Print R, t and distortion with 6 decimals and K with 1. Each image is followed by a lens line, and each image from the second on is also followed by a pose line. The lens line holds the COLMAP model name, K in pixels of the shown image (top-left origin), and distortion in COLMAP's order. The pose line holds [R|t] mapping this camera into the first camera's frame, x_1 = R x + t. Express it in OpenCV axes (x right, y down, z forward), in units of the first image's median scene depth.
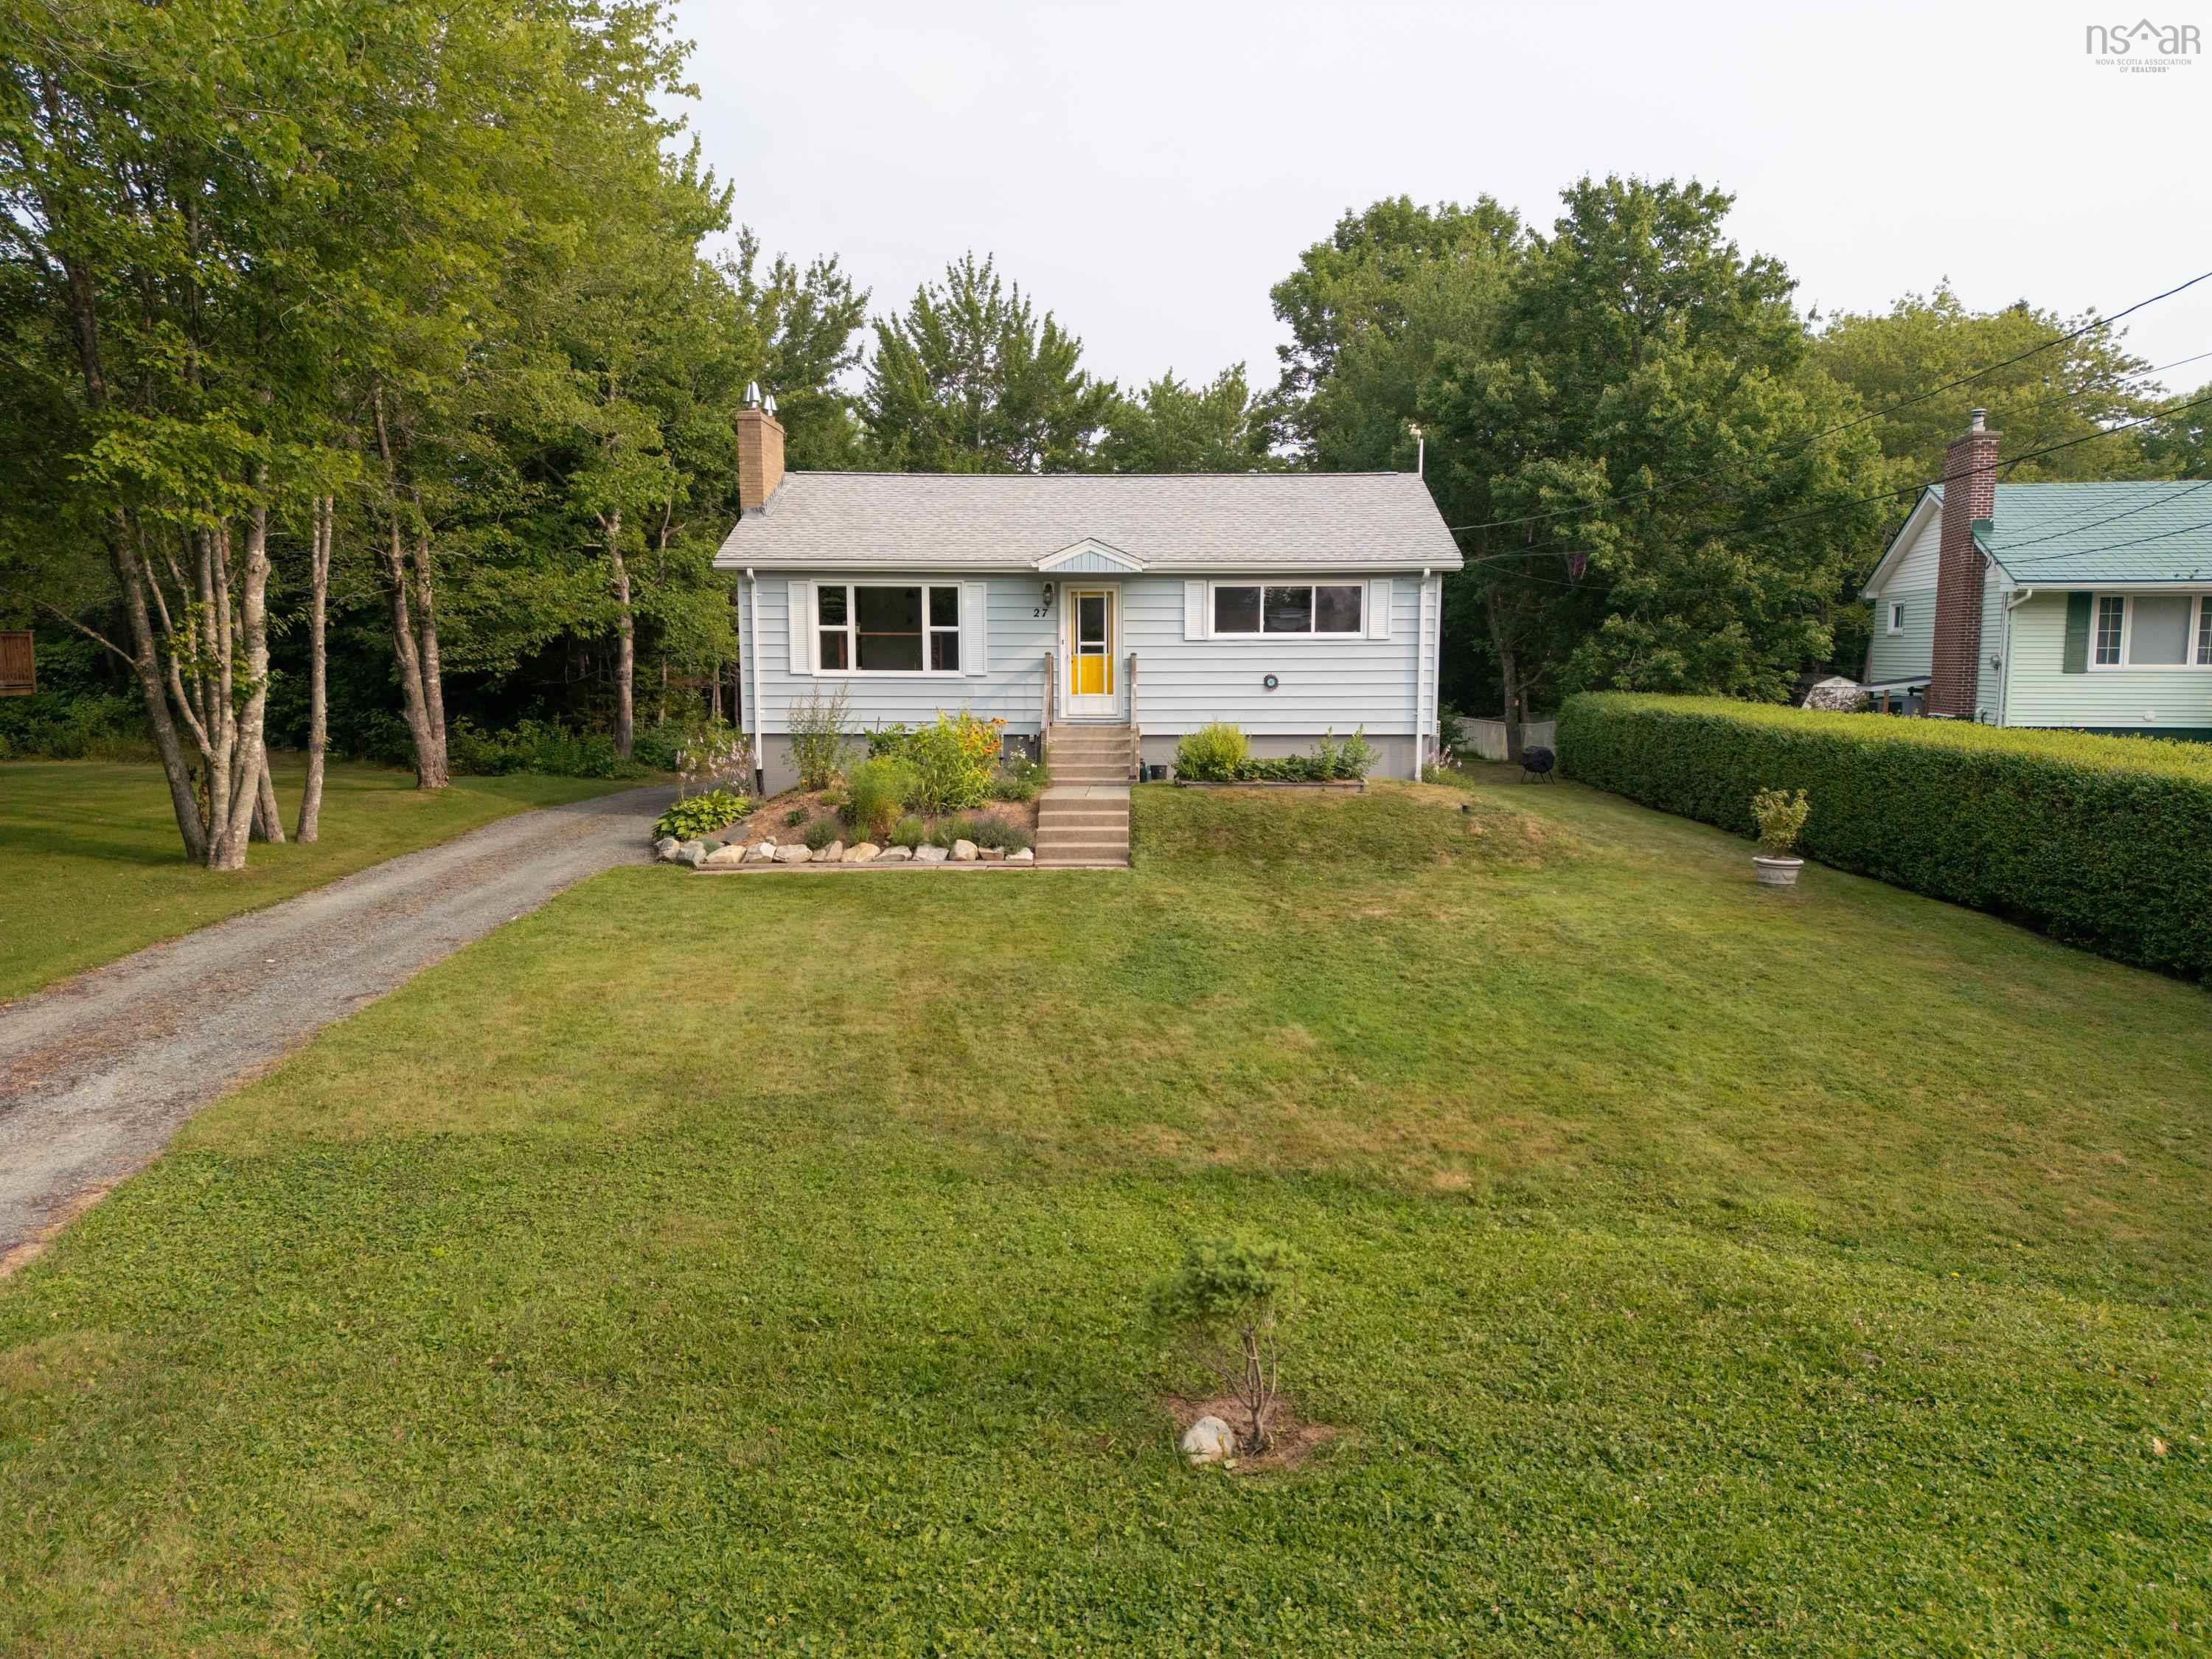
lens RADIAL K [[1472.9, 0, 1046.1], [0, 1472.9, 945.6], [0, 0, 1]] dist [0.050119, -0.000109]
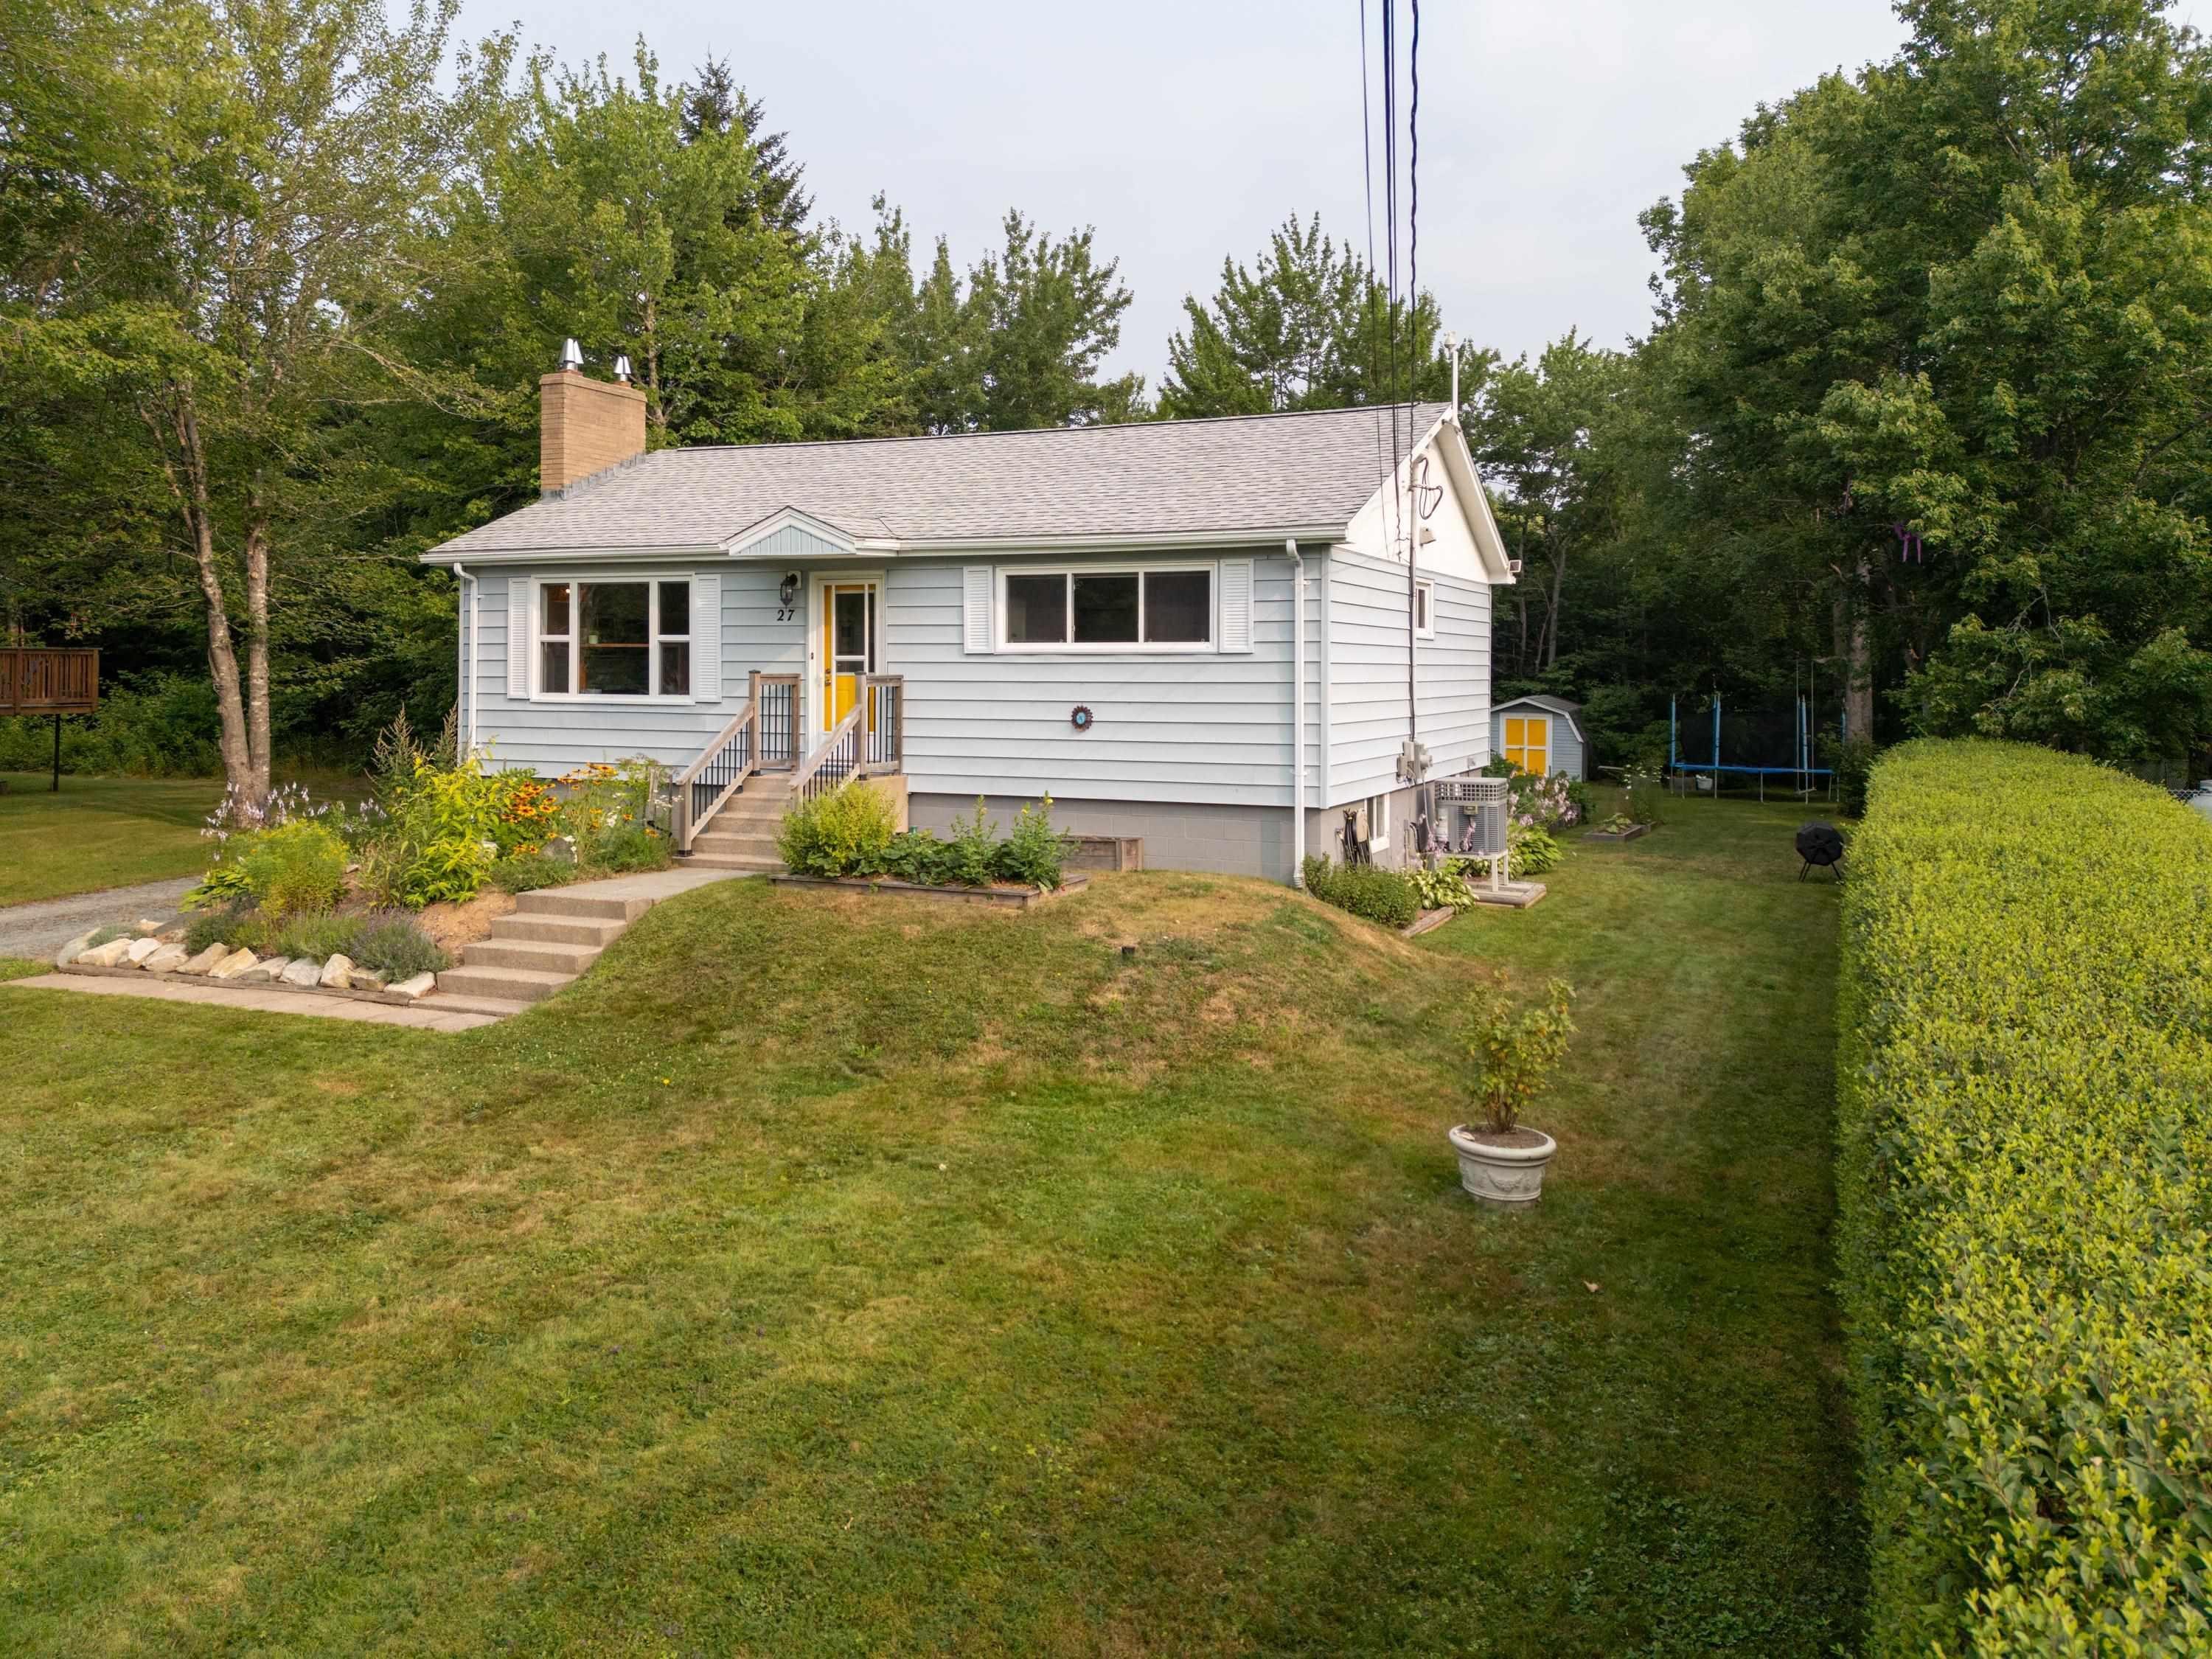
lens RADIAL K [[1540.9, 0, 1115.4], [0, 1540.9, 762.5], [0, 0, 1]] dist [0.088266, -0.077691]
pose [[0.929514, 0.024249, -0.367988, 0.411369], [-0.074333, 0.989675, -0.122545, -0.077570], [0.361218, 0.141261, 0.921720, 0.387717]]
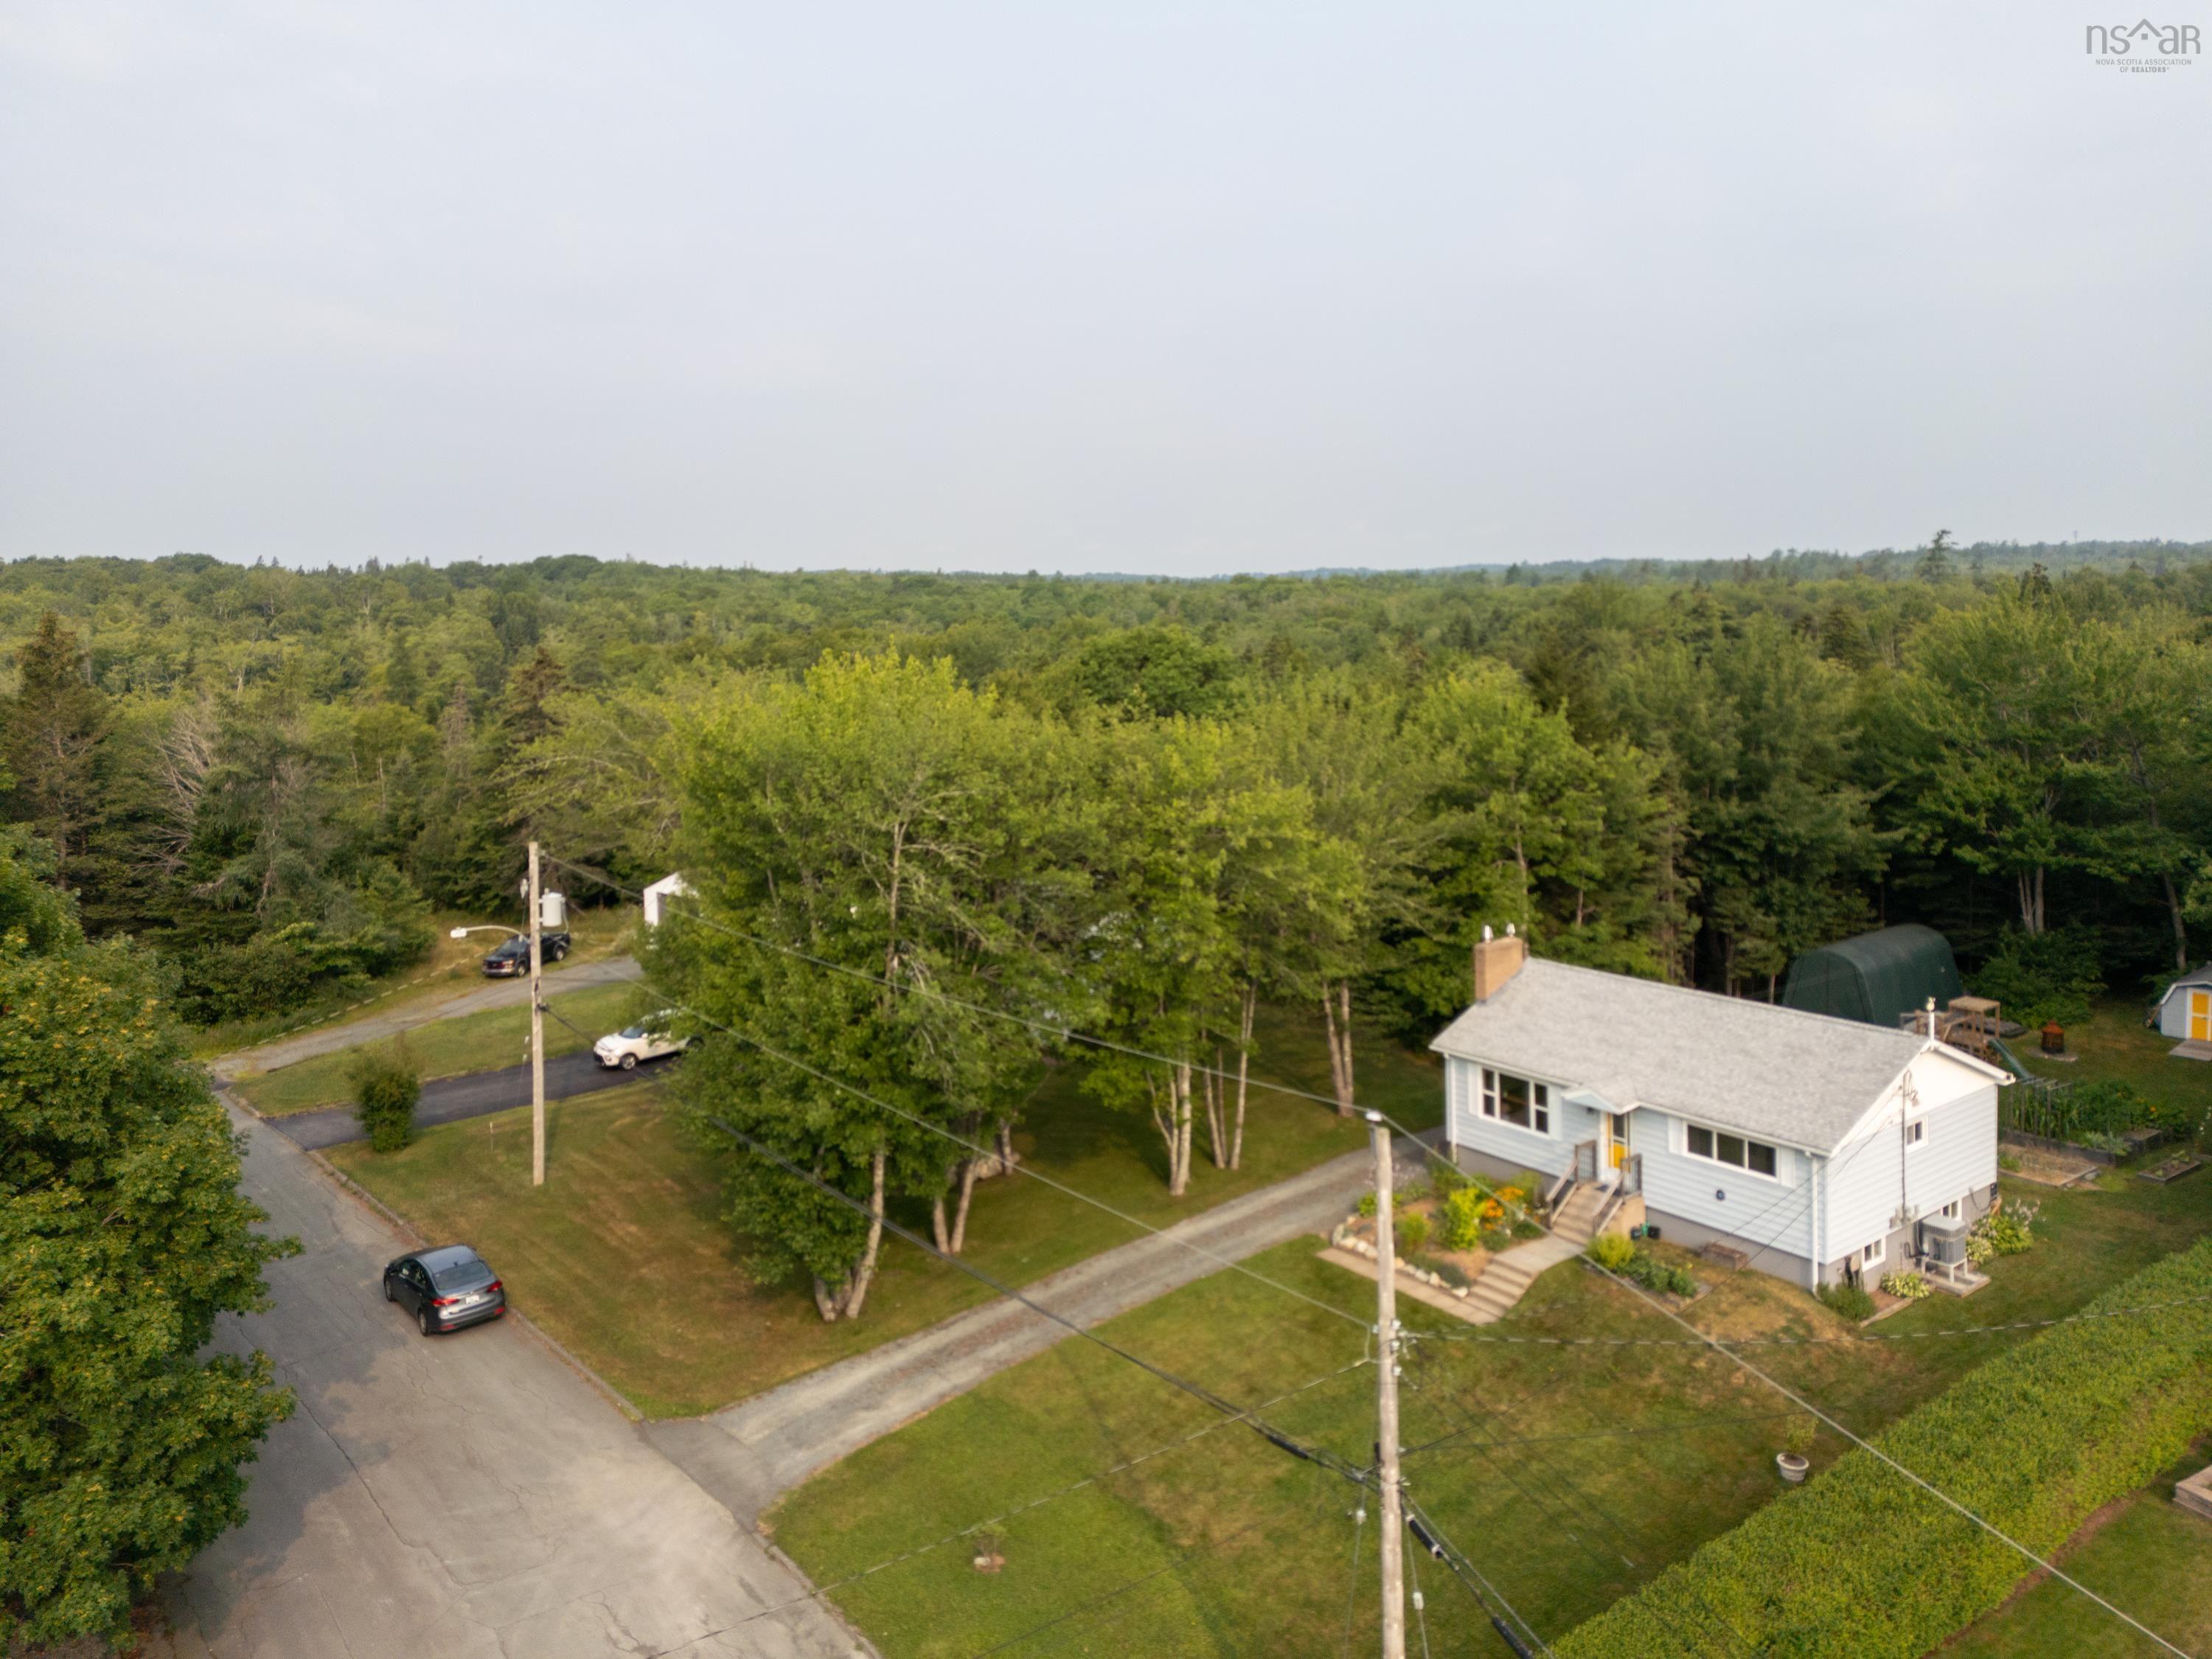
lens RADIAL K [[1540.9, 0, 1115.4], [0, 1540.9, 762.5], [0, 0, 1]] dist [0.088266, -0.077691]
pose [[0.622233, 0.043642, -0.781615, 0.987577], [-0.101449, 0.994521, -0.025232, -0.510114], [0.776231, 0.094994, 0.623251, -0.504813]]
